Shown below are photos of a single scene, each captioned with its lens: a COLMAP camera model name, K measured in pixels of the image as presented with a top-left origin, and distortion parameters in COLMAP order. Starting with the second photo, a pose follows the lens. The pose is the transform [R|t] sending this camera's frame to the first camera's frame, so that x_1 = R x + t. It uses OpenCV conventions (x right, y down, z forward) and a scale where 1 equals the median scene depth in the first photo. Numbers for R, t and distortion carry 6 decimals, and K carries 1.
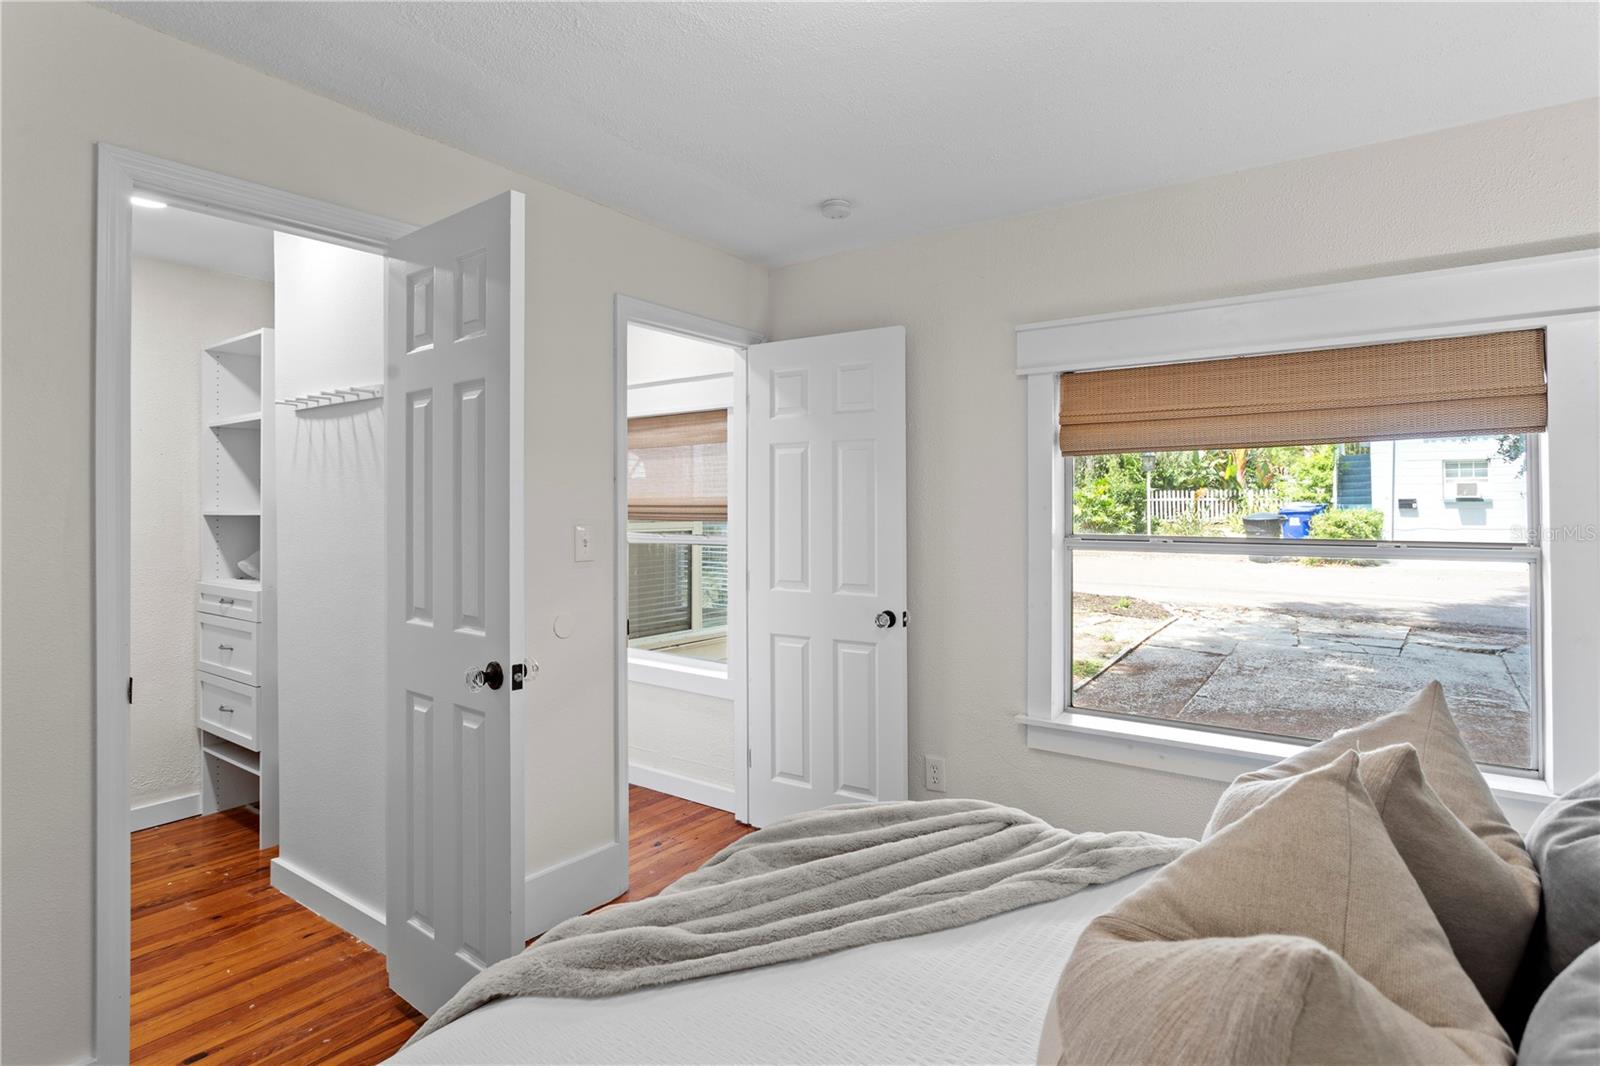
lens RADIAL K [[801.5, 0, 809.4], [0, 801.5, 516.2], [0, 0, 1]] dist [-0.003500, 0.000053]
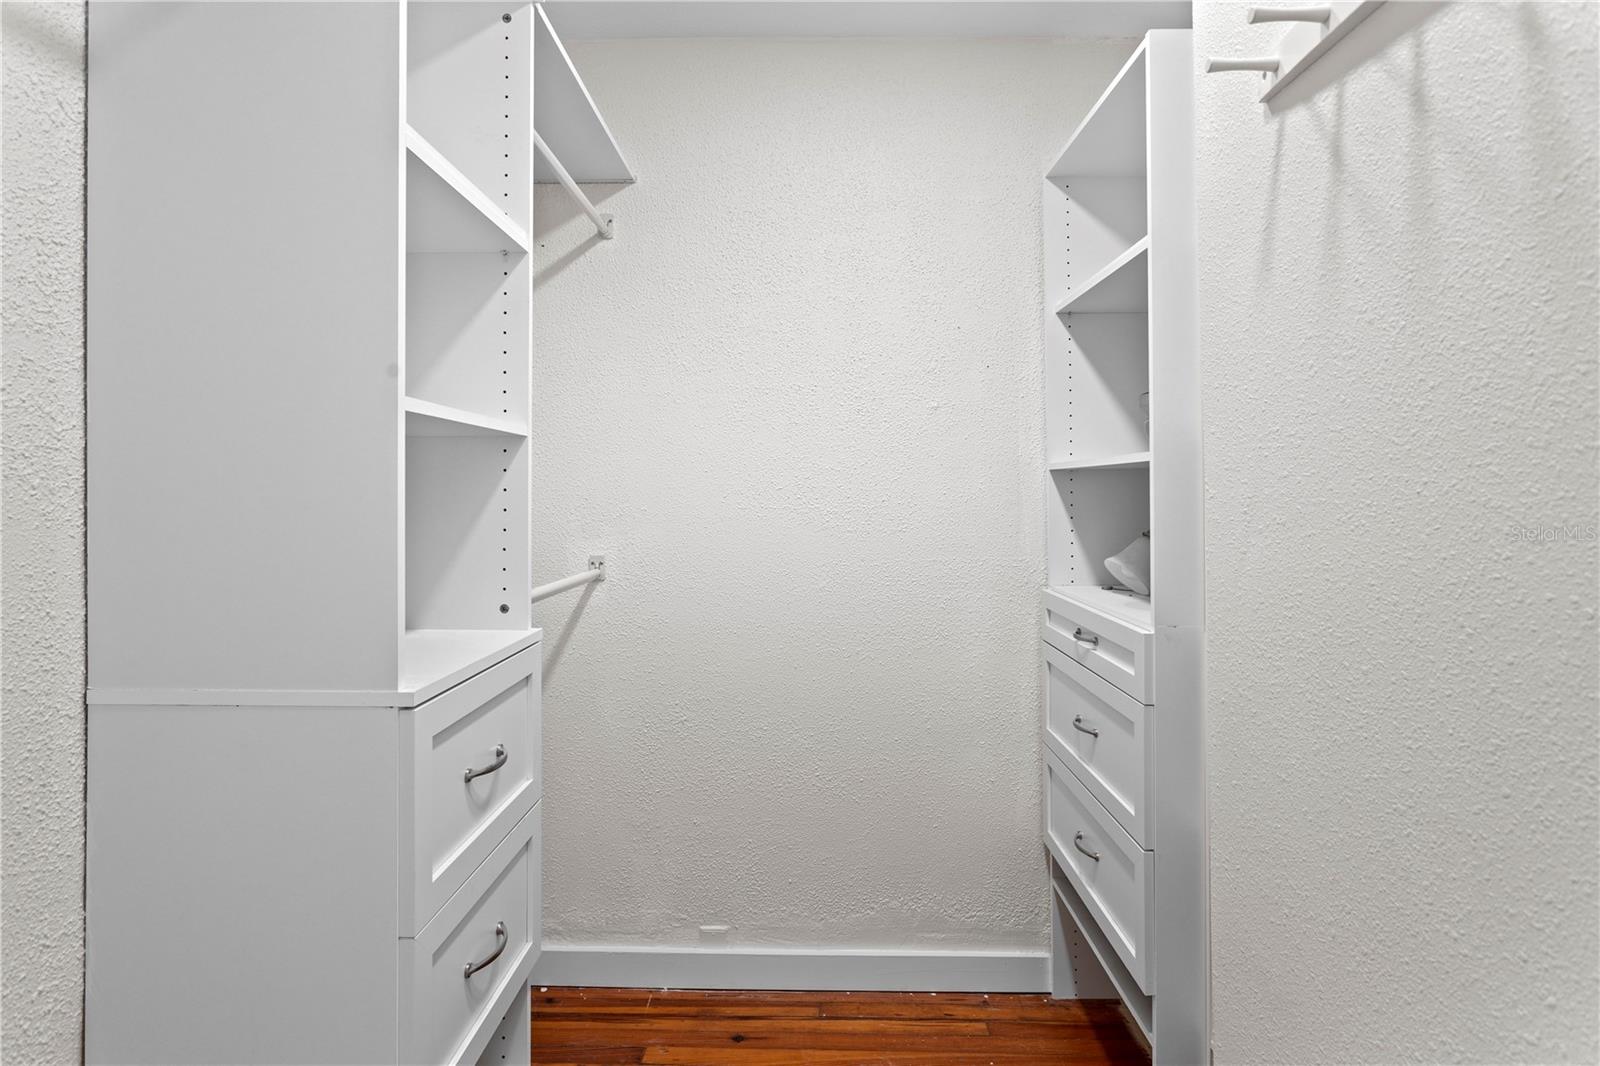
lens RADIAL K [[793.6, 0, 779.4], [0, 793.6, 529.0], [0, 0, 1]] dist [-0.004281, 0.000979]
pose [[0.539885, 0.016146, -0.841584, -0.395026], [0.022657, 0.999175, 0.033704, 0.016304], [0.841434, -0.037264, 0.539074, 0.545318]]
